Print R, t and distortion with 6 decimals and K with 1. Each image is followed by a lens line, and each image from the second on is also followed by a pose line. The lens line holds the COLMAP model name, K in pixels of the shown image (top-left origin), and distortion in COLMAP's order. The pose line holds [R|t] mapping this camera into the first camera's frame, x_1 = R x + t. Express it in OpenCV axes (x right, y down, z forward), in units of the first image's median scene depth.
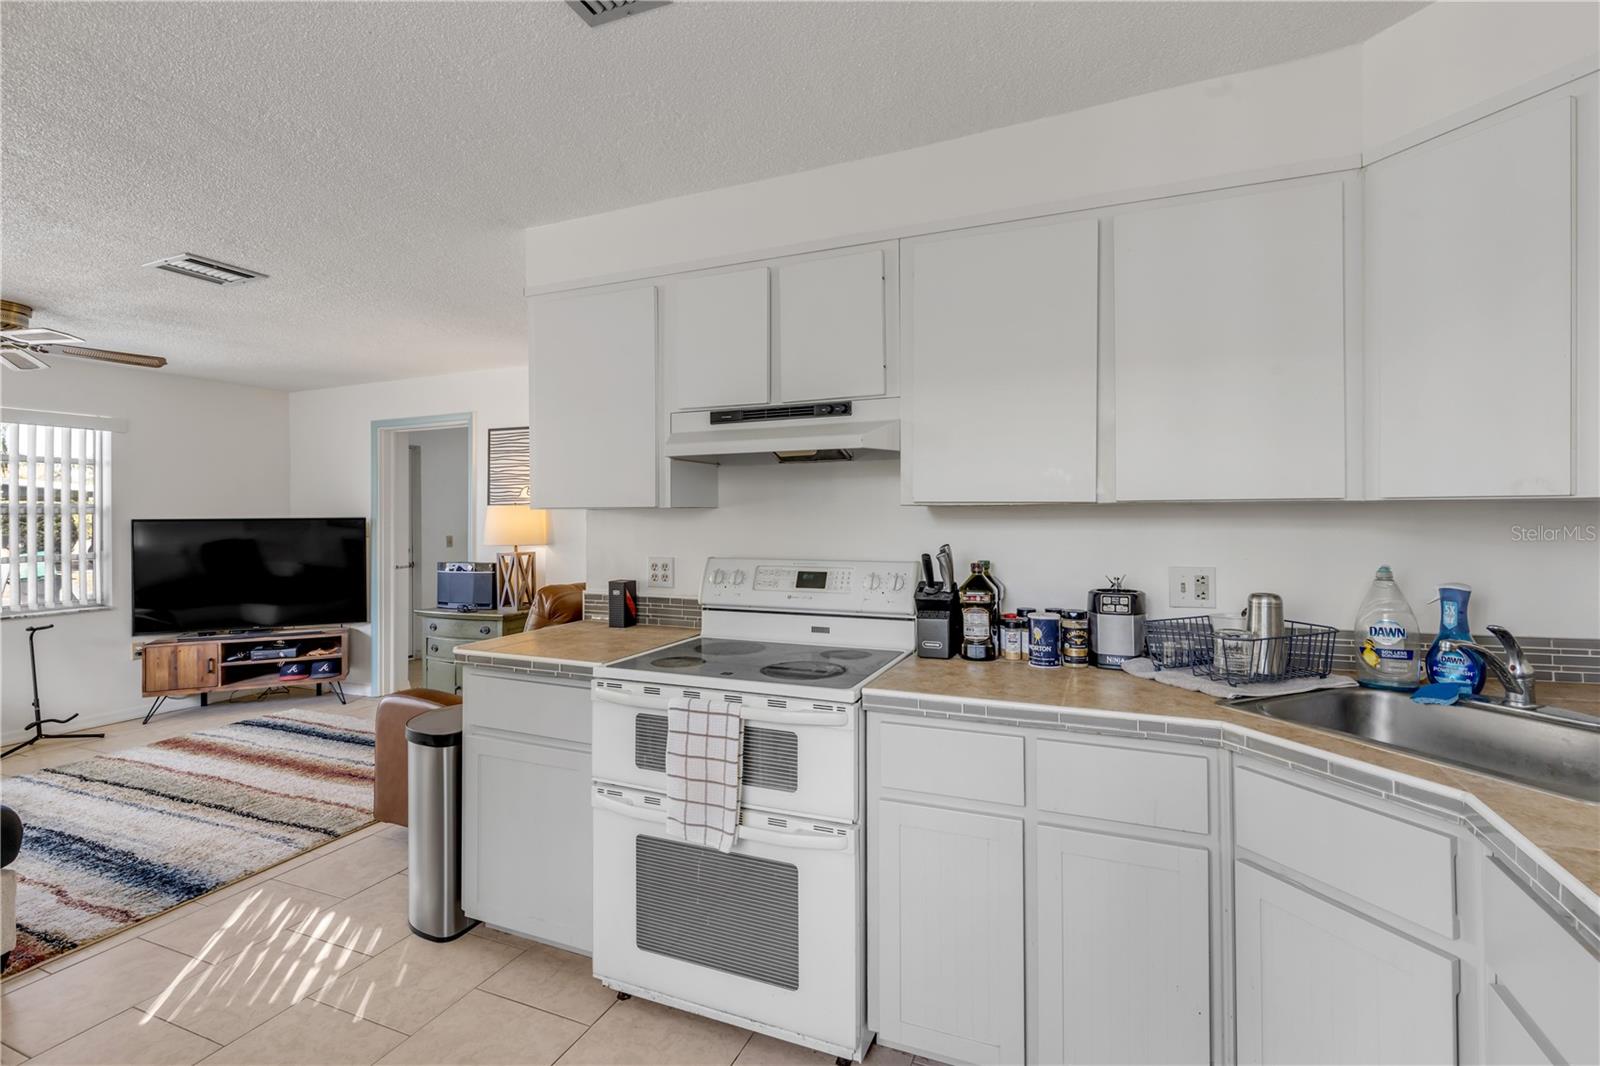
lens RADIAL K [[727.8, 0, 798.0], [0, 727.8, 512.2], [0, 0, 1]] dist [0.006185, -0.000658]
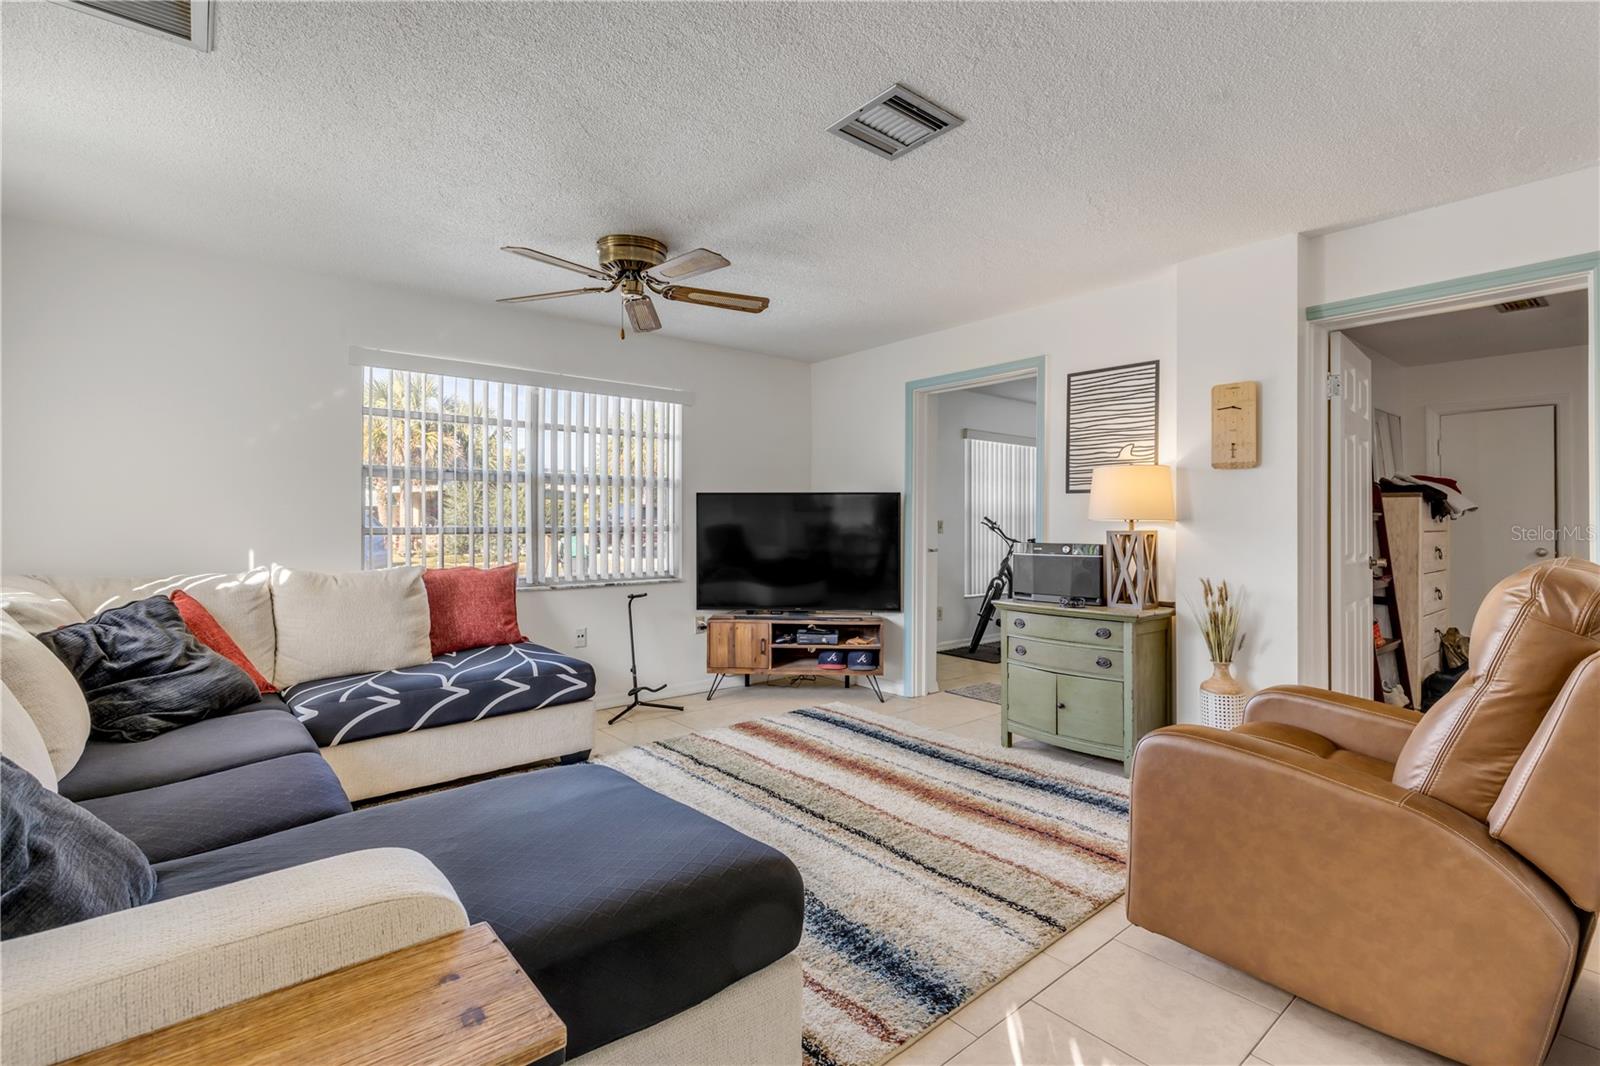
lens RADIAL K [[727.8, 0, 799.3], [0, 727.8, 514.0], [0, 0, 1]] dist [0.006185, -0.000658]
pose [[0.891458, 0.005263, -0.453072, -0.495595], [-0.006490, 0.999978, -0.001154, 0.057848], [0.453056, 0.003969, 0.891473, 0.264335]]
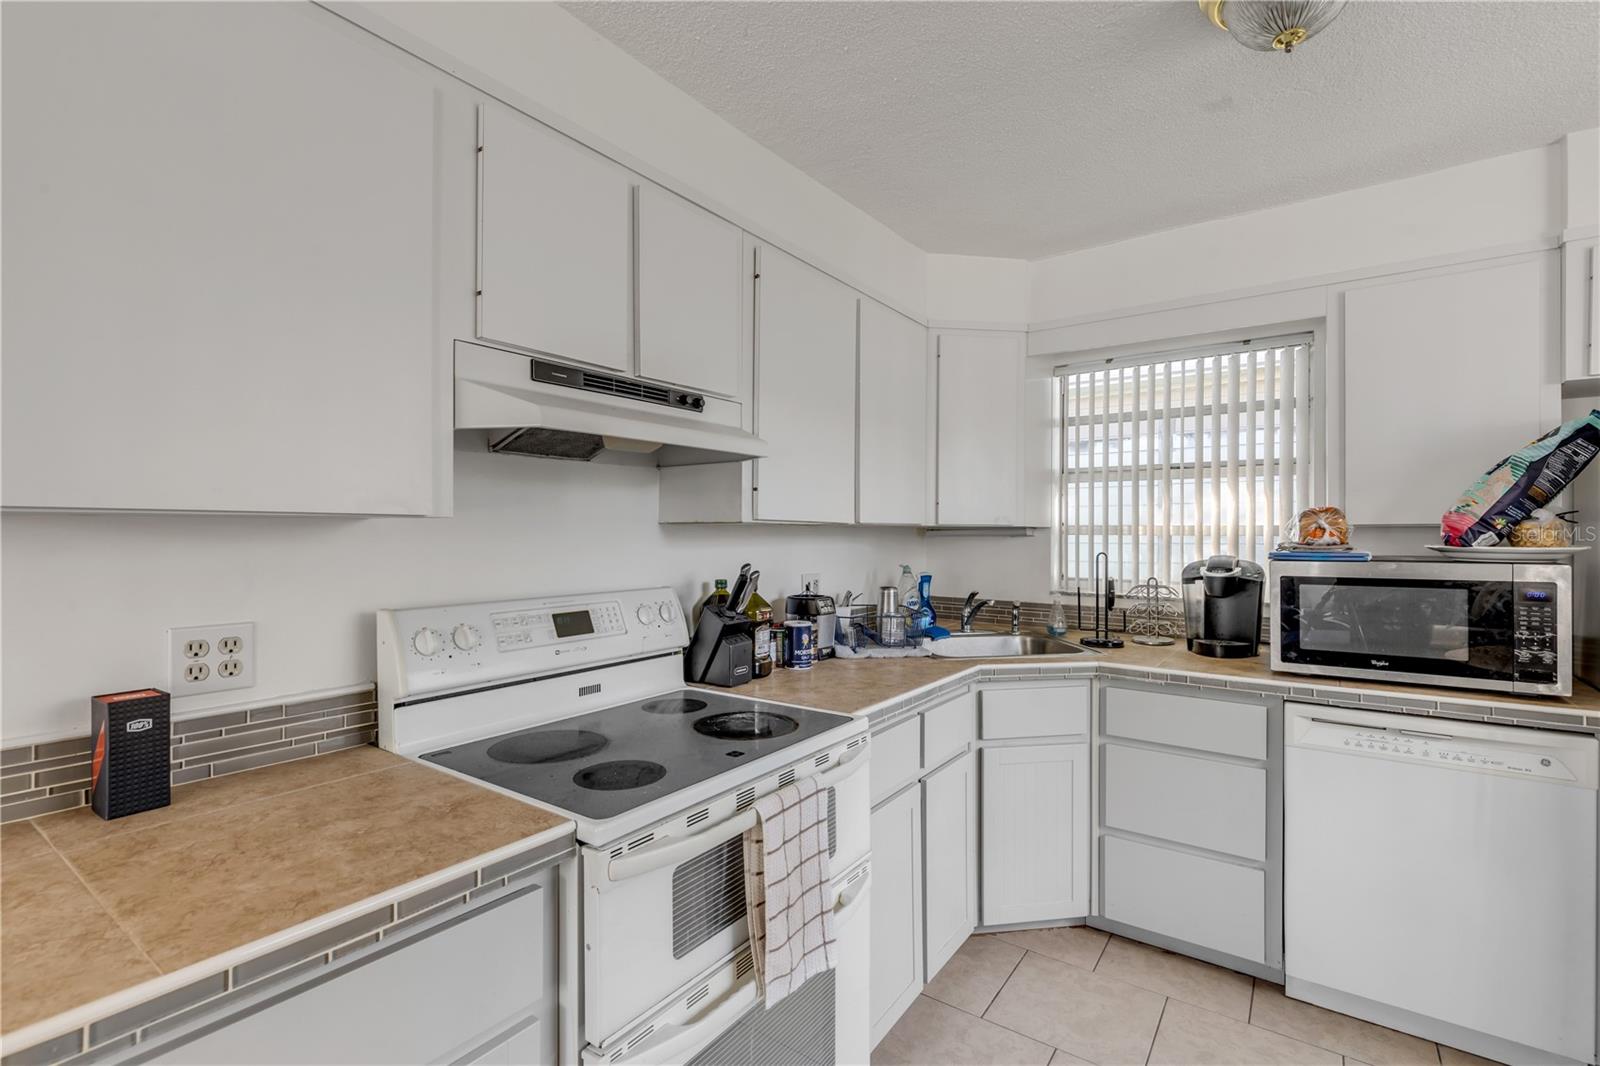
lens RADIAL K [[727.8, 0, 803.6], [0, 727.8, 532.4], [0, 0, 1]] dist [0.006185, -0.000658]
pose [[0.215978, 0.004240, 0.976389, -0.447556], [-0.005978, 0.999978, -0.003020, 0.003267], [-0.976380, -0.005185, 0.215998, 0.446884]]
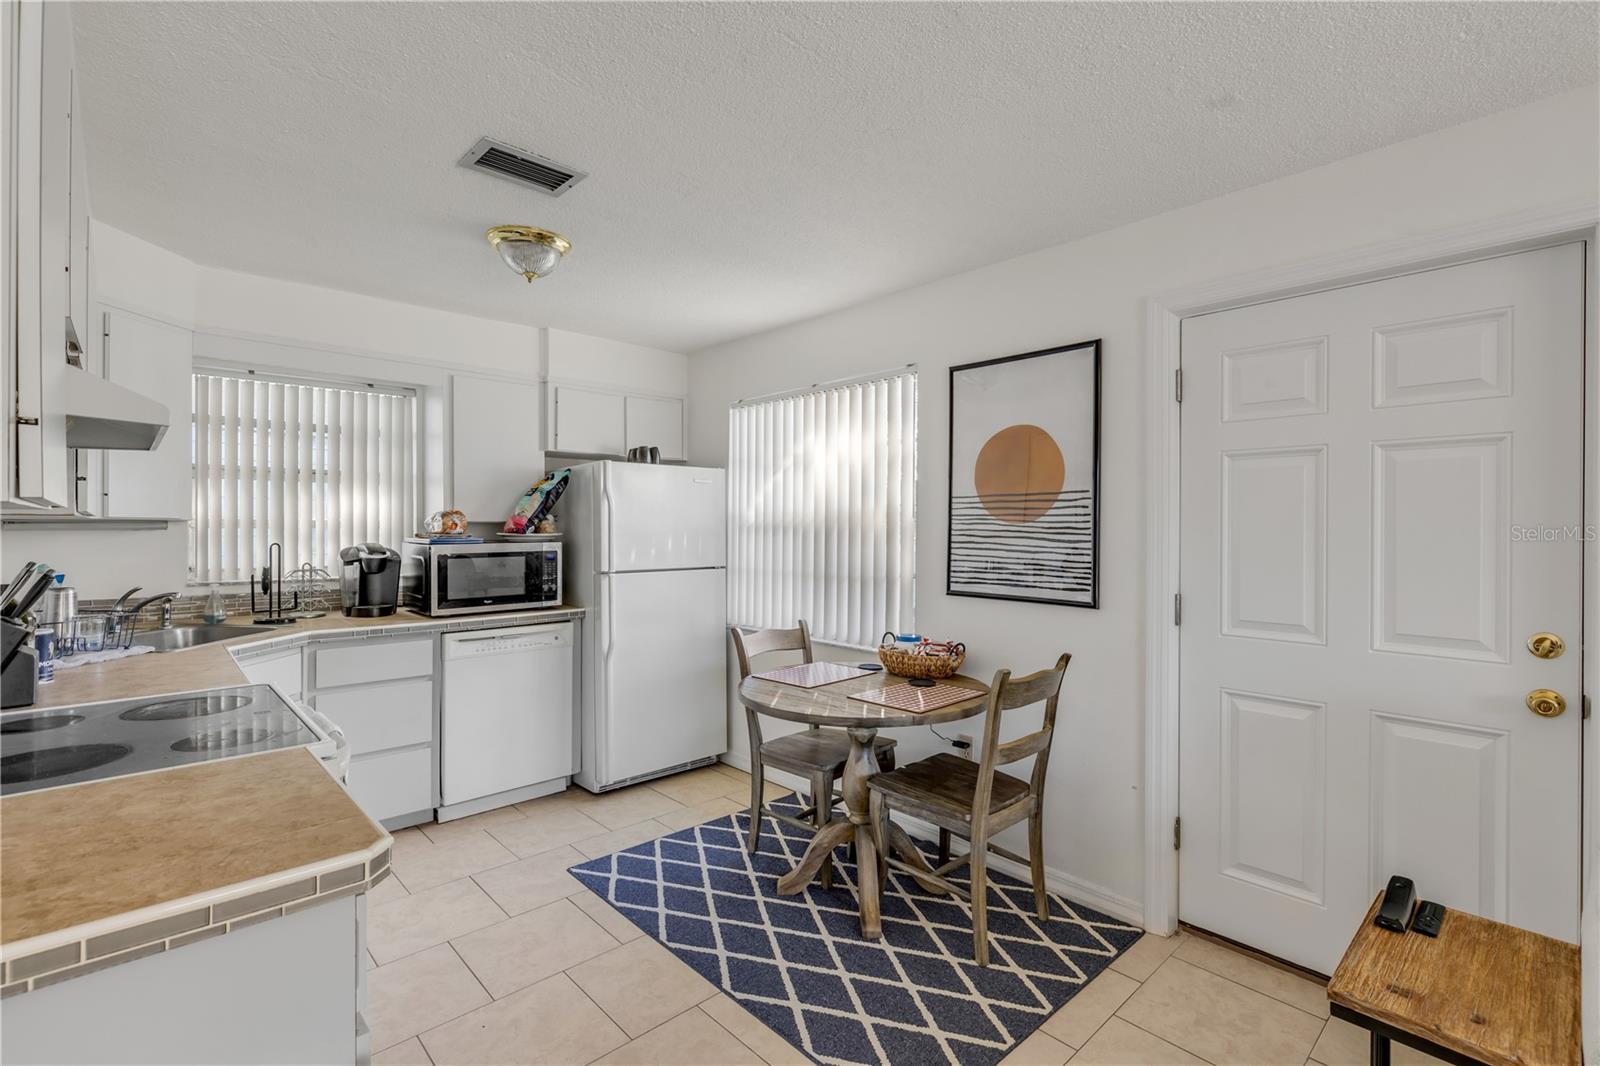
lens RADIAL K [[727.8, 0, 793.1], [0, 727.8, 526.9], [0, 0, 1]] dist [0.006185, -0.000658]
pose [[-0.910133, 0.003010, 0.414304, -0.582157], [0.000770, 0.999984, -0.005575, 0.005675], [-0.414315, -0.004755, -0.910121, 0.871981]]
